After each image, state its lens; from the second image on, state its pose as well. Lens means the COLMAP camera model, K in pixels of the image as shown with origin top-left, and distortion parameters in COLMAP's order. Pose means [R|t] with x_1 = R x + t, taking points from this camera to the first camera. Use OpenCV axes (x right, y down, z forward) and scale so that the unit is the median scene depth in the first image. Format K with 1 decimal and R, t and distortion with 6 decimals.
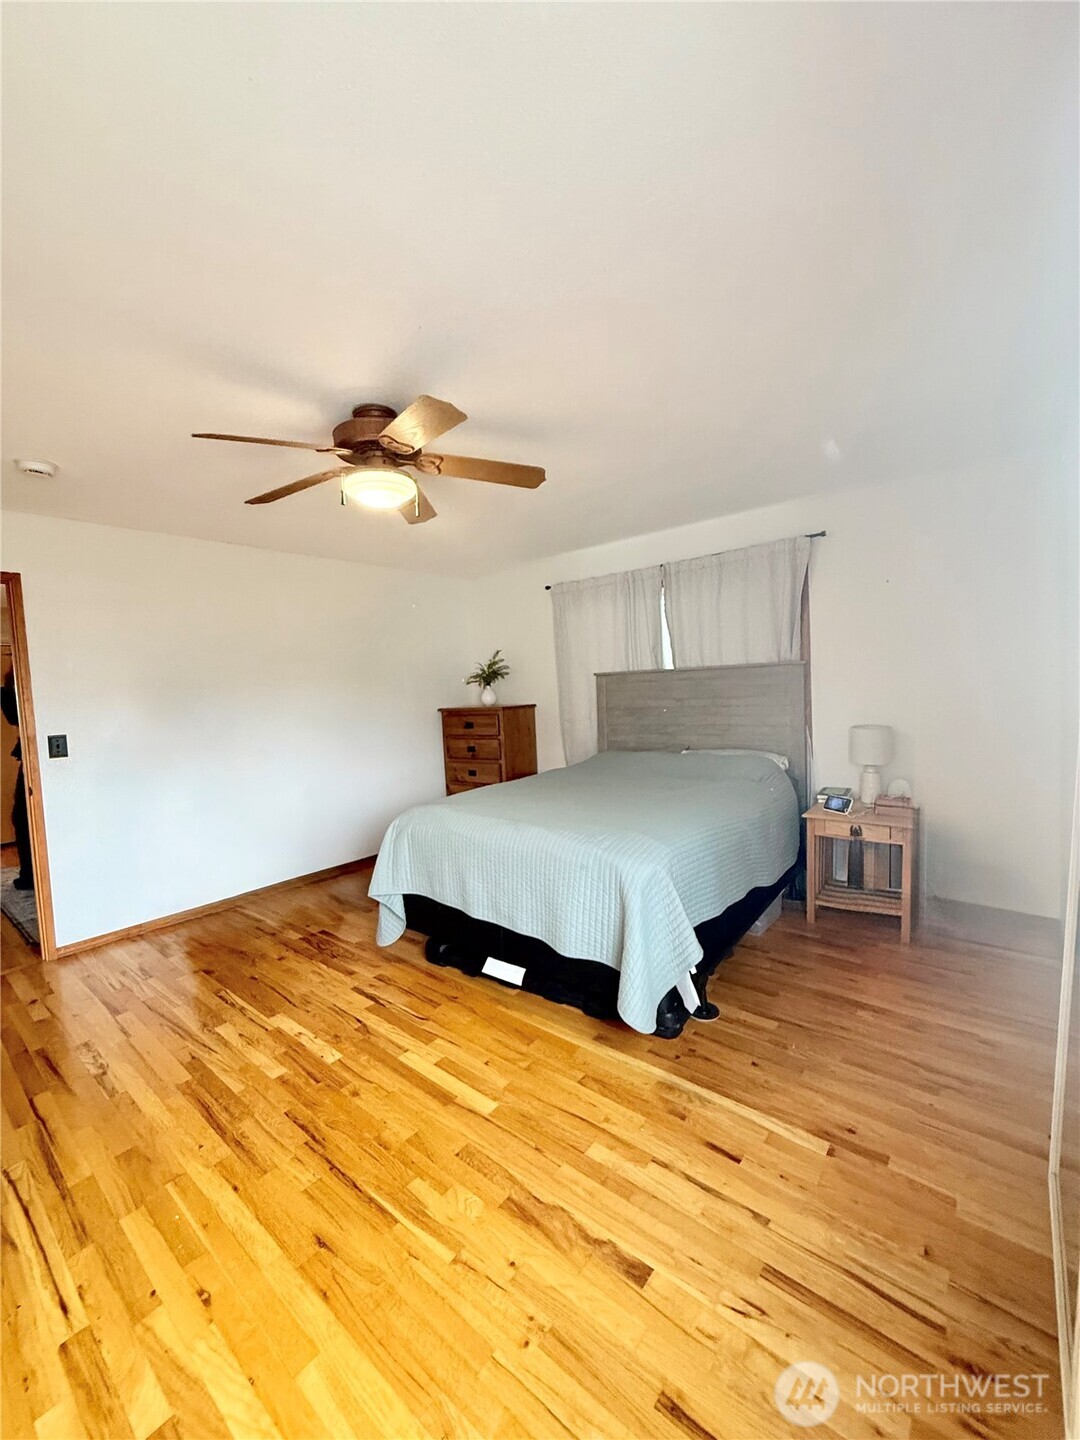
lens RADIAL K [[574.2, 0, 547.6], [0, 574.2, 724.4], [0, 0, 1]] dist [-0.000557, 0.000286]
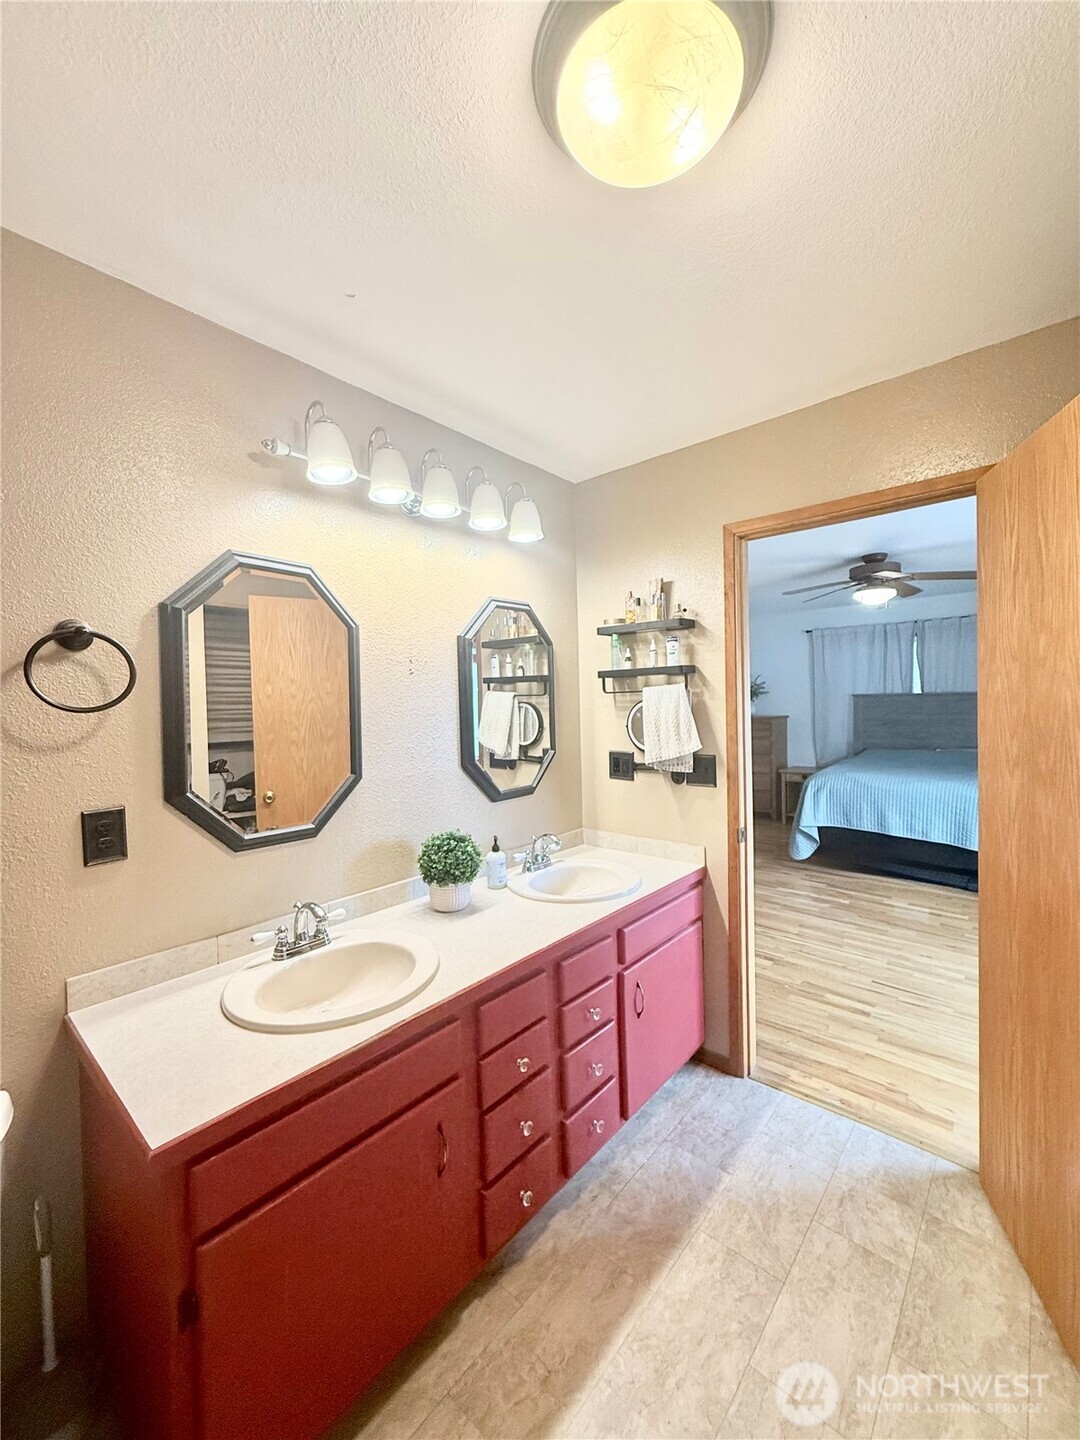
lens RADIAL K [[574.2, 0, 540.7], [0, 574.2, 721.5], [0, 0, 1]] dist [-0.000557, 0.000286]
pose [[0.999157, 0.028913, -0.029140, -1.276637], [-0.030013, 0.998826, -0.038031, 0.105943], [0.028006, 0.038874, 0.998852, -0.850352]]
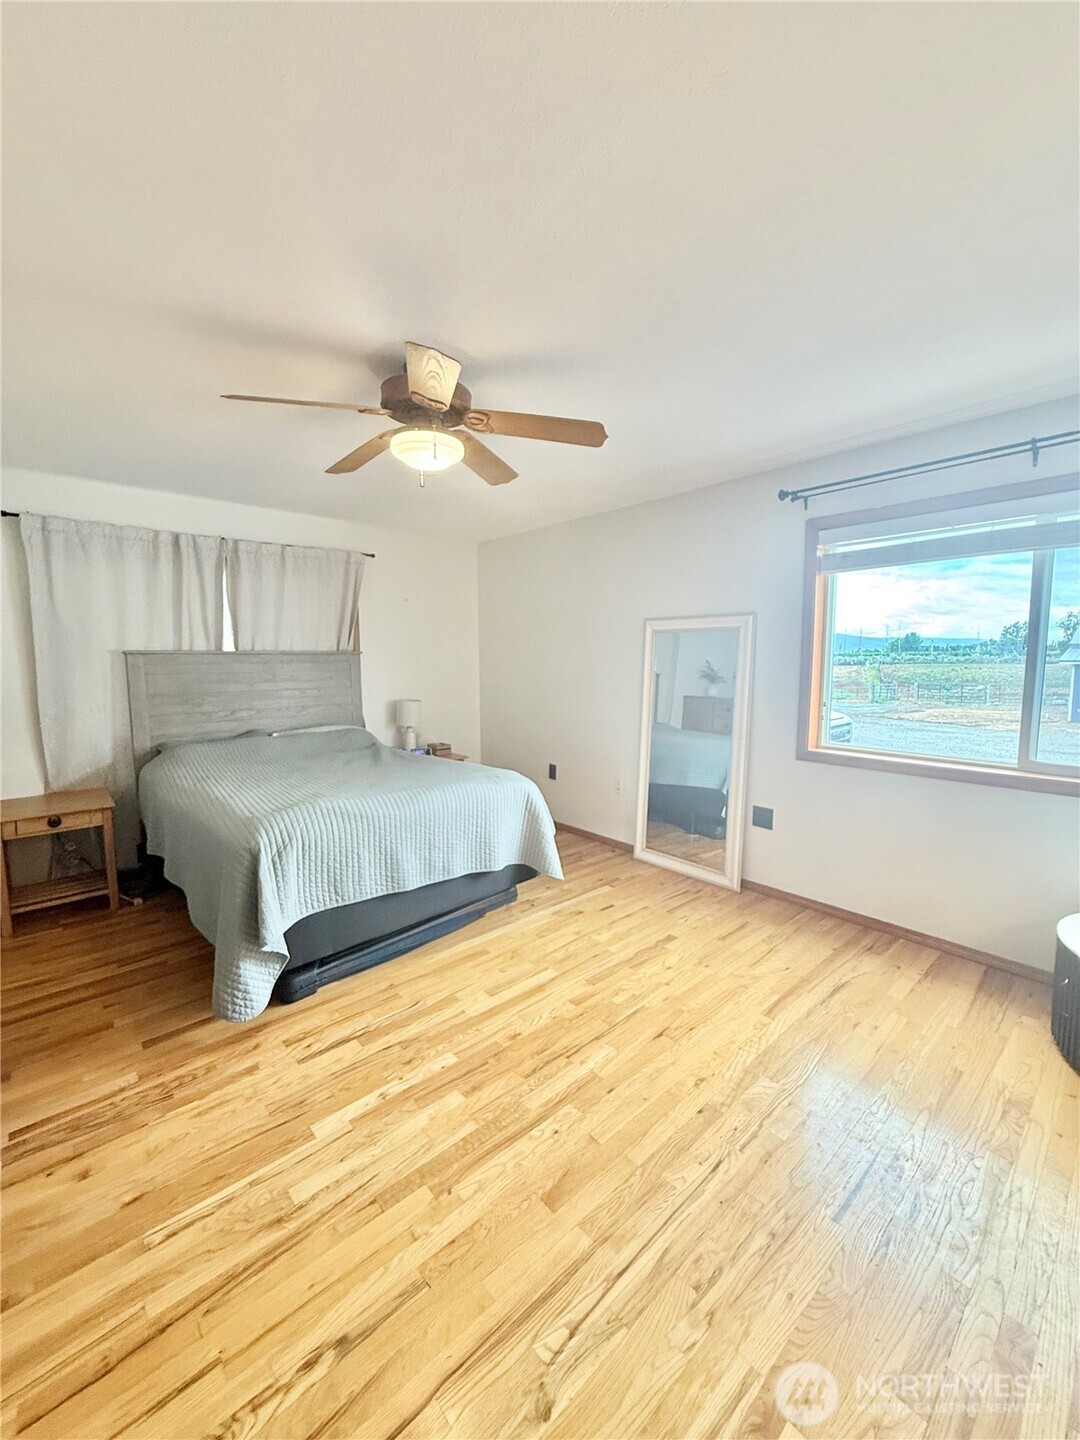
lens RADIAL K [[574.2, 0, 545.9], [0, 574.2, 715.7], [0, 0, 1]] dist [-0.000557, 0.000286]
pose [[0.147488, -0.052855, 0.987651, -1.200590], [0.068417, 0.996724, 0.043124, 0.006710], [-0.986695, 0.061212, 0.150621, 0.662343]]
